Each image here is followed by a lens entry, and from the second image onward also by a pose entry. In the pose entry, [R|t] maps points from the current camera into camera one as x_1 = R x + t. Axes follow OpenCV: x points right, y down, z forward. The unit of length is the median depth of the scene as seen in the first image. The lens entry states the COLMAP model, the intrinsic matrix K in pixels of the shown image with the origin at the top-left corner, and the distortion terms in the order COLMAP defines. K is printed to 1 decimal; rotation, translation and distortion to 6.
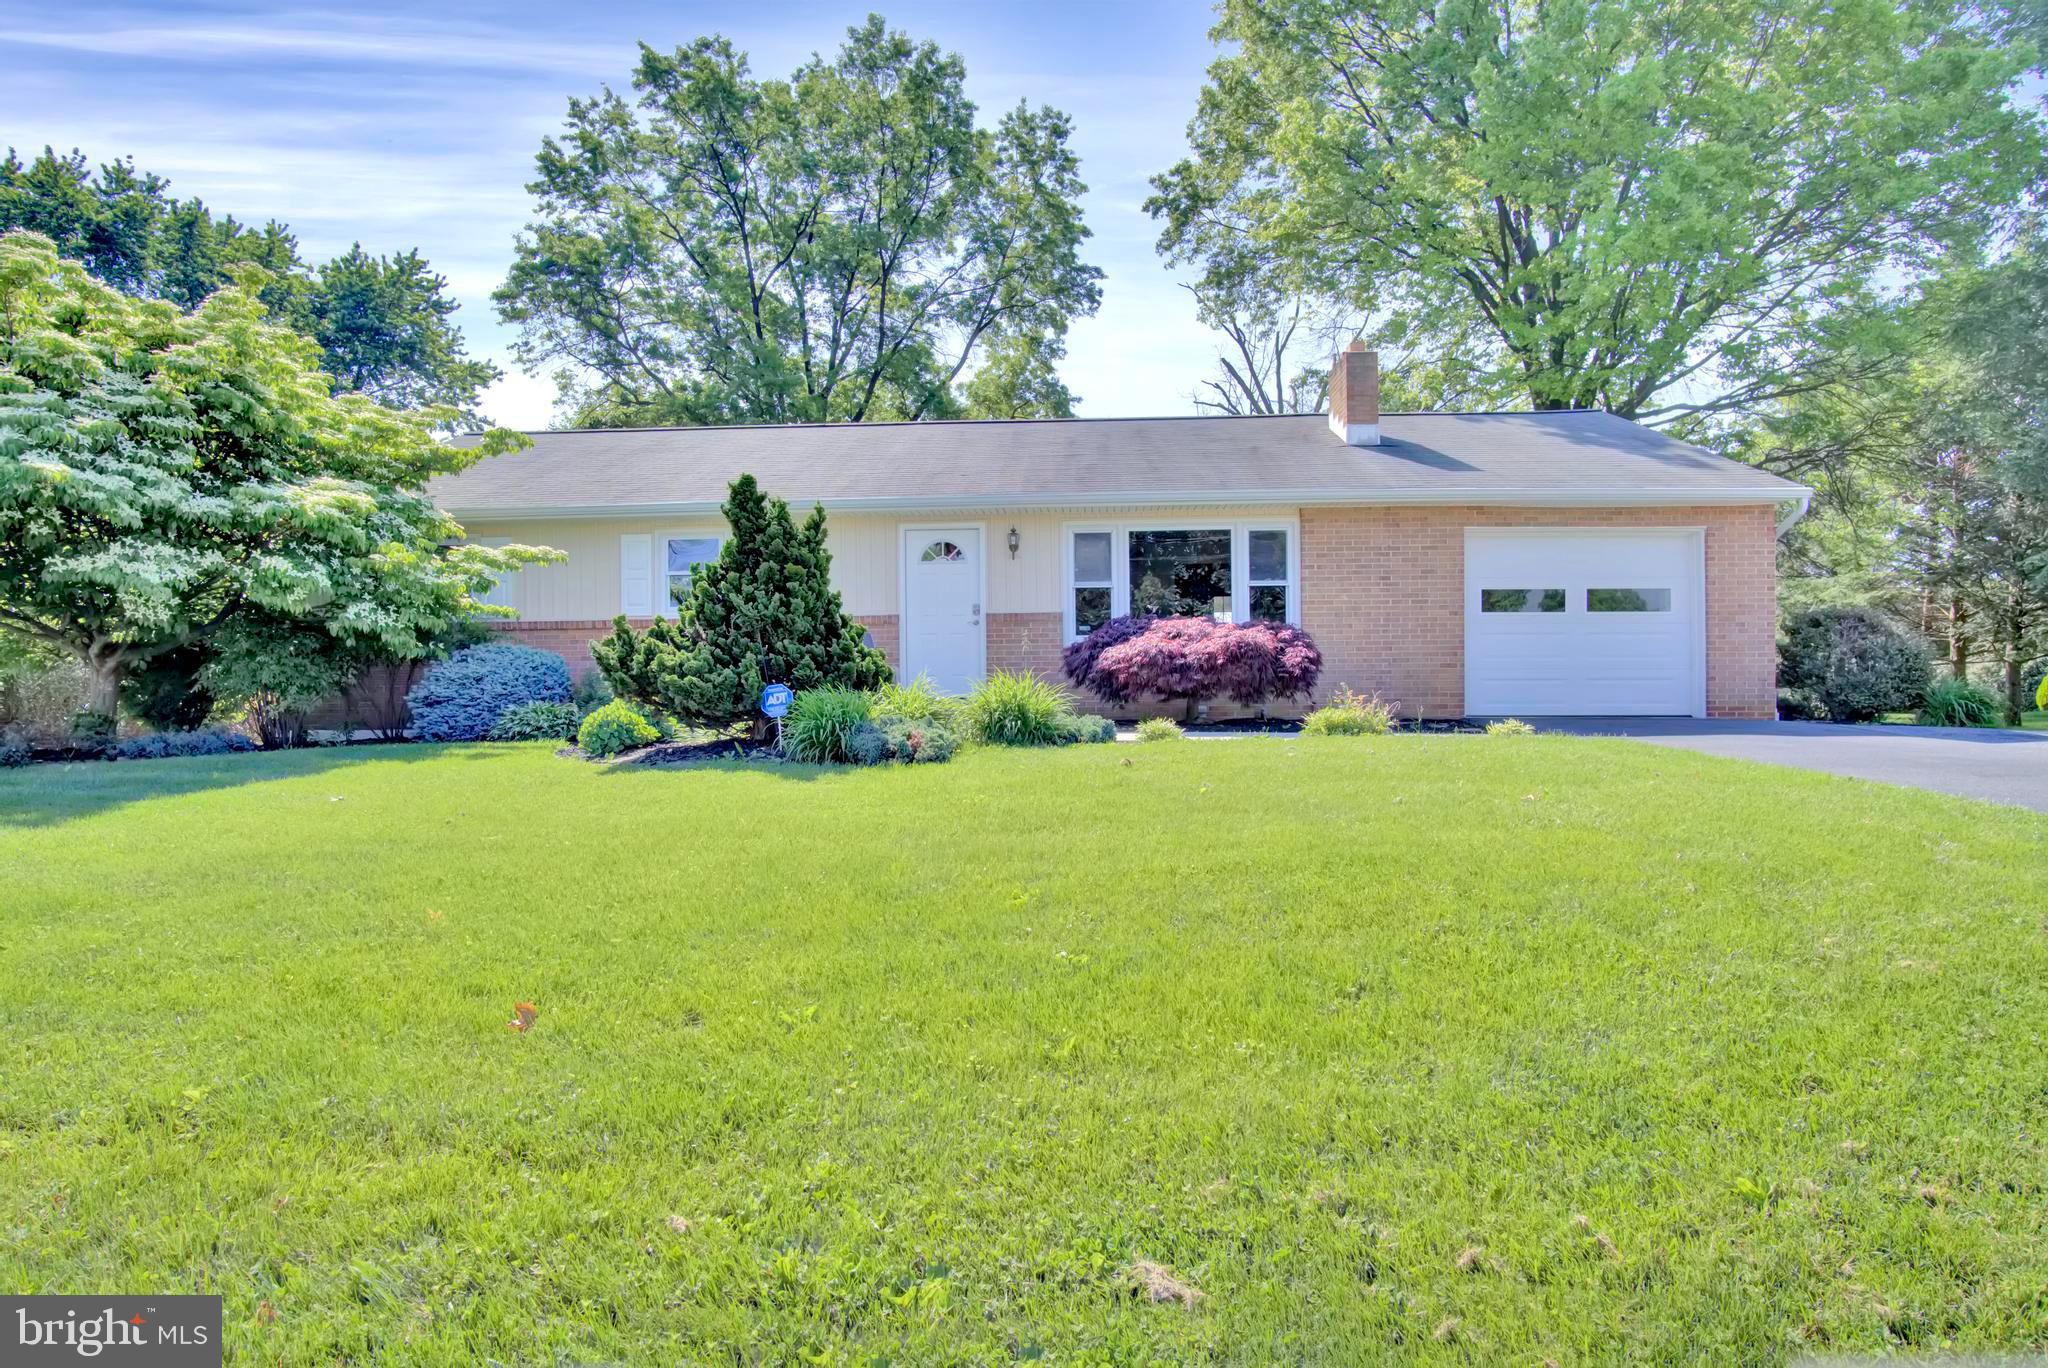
lens RADIAL K [[1099.2, 0, 1020.3], [0, 1099.2, 675.5], [0, 0, 1]] dist [-0.024919, 0.000186]
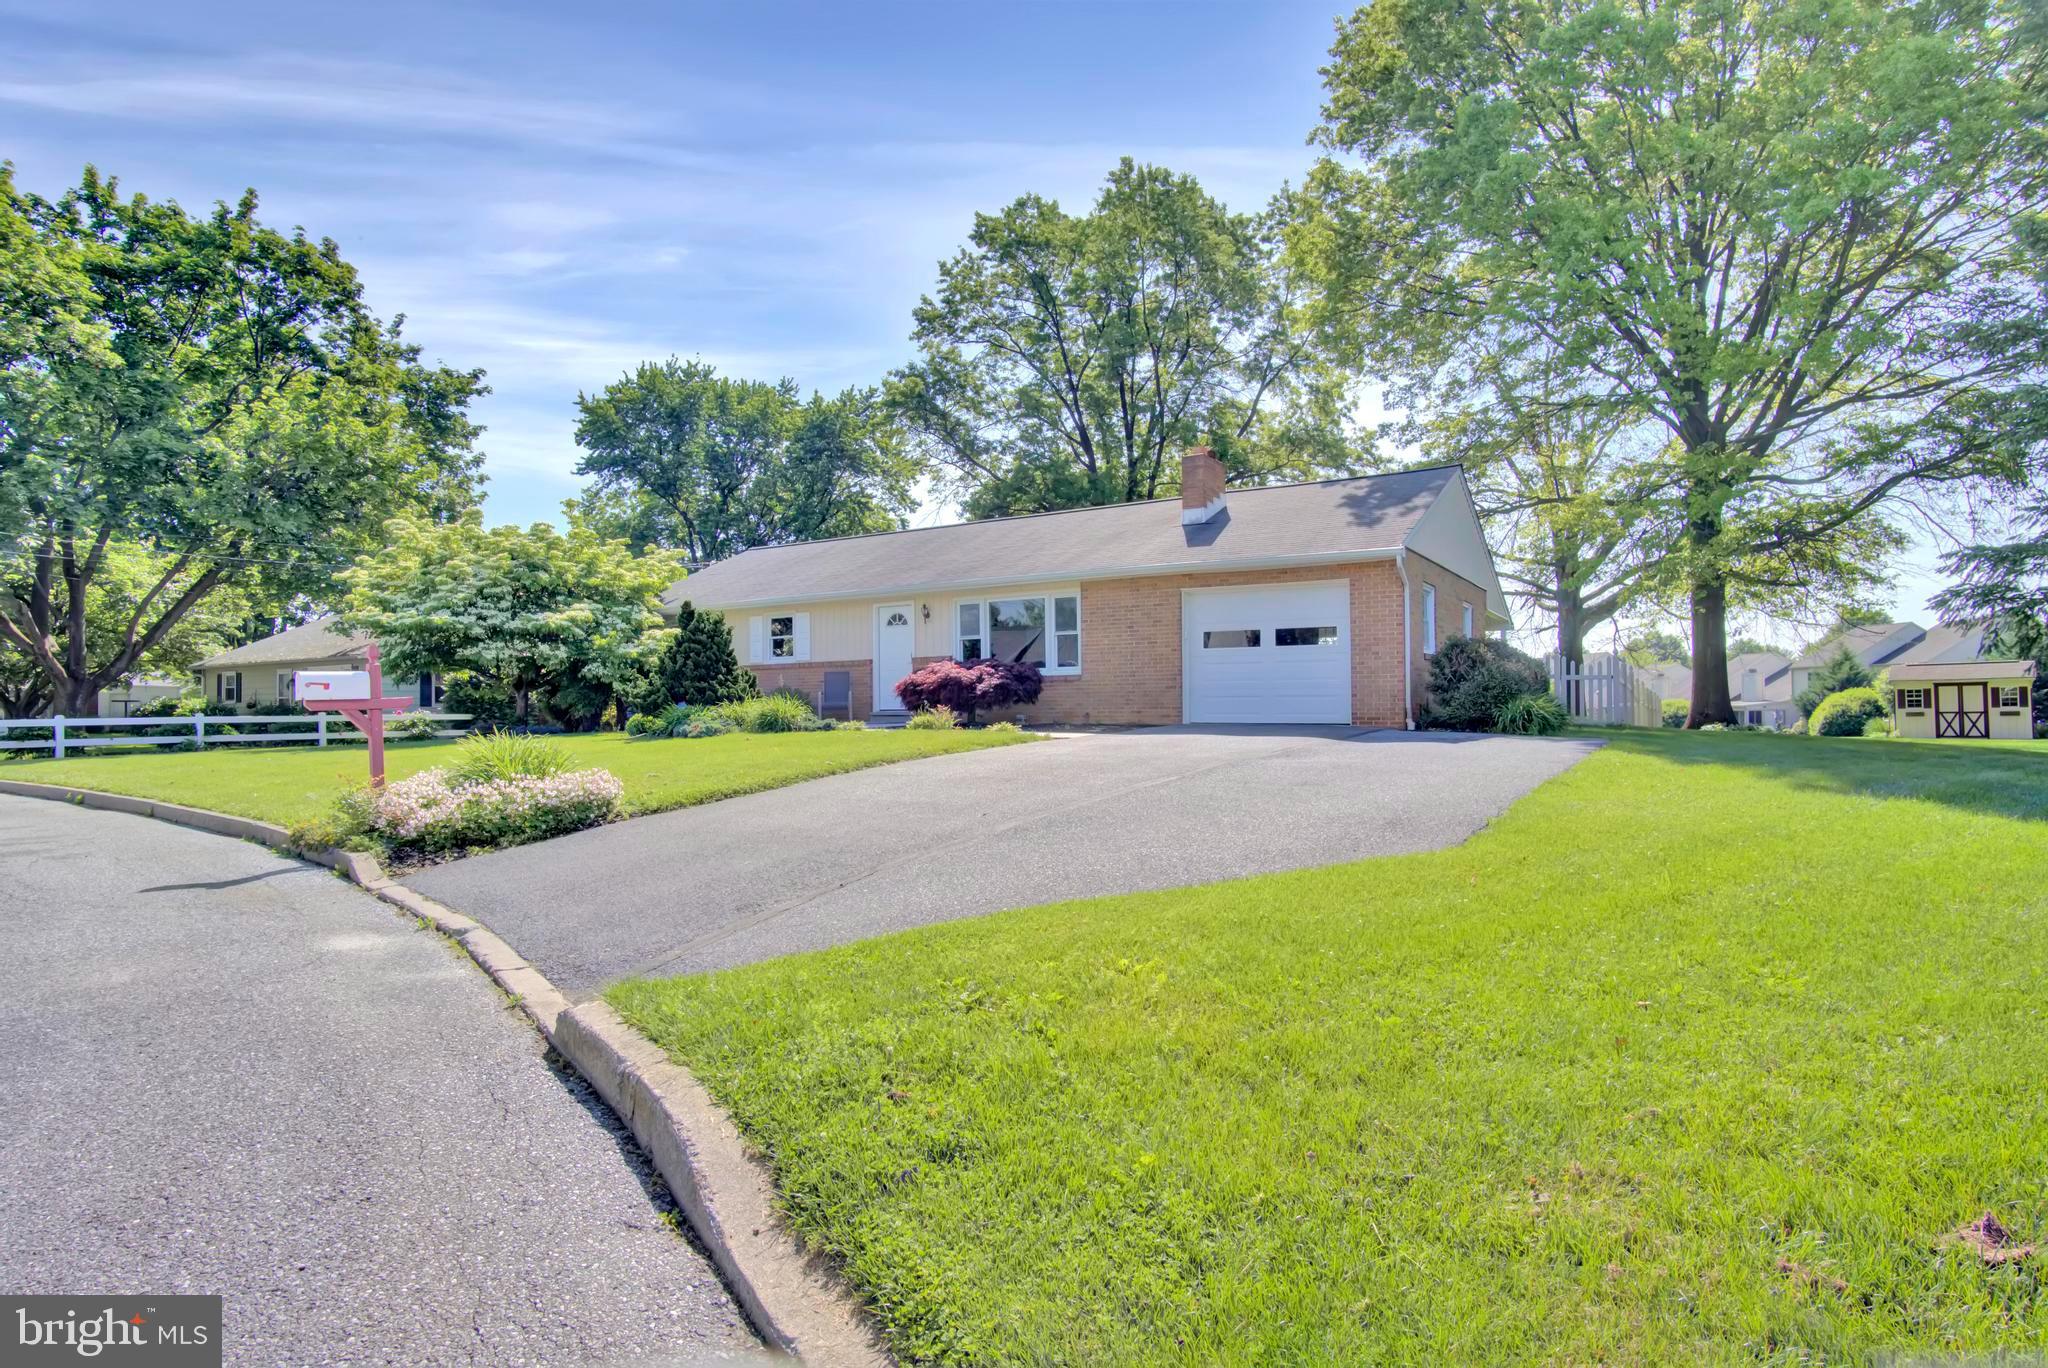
lens RADIAL K [[1099.2, 0, 1029.8], [0, 1099.2, 697.1], [0, 0, 1]] dist [-0.024919, 0.000186]
pose [[0.870761, -0.004238, -0.491688, 0.920361], [0.007544, 0.999960, 0.004741, -0.004067], [0.491648, -0.007837, 0.870759, -0.328951]]
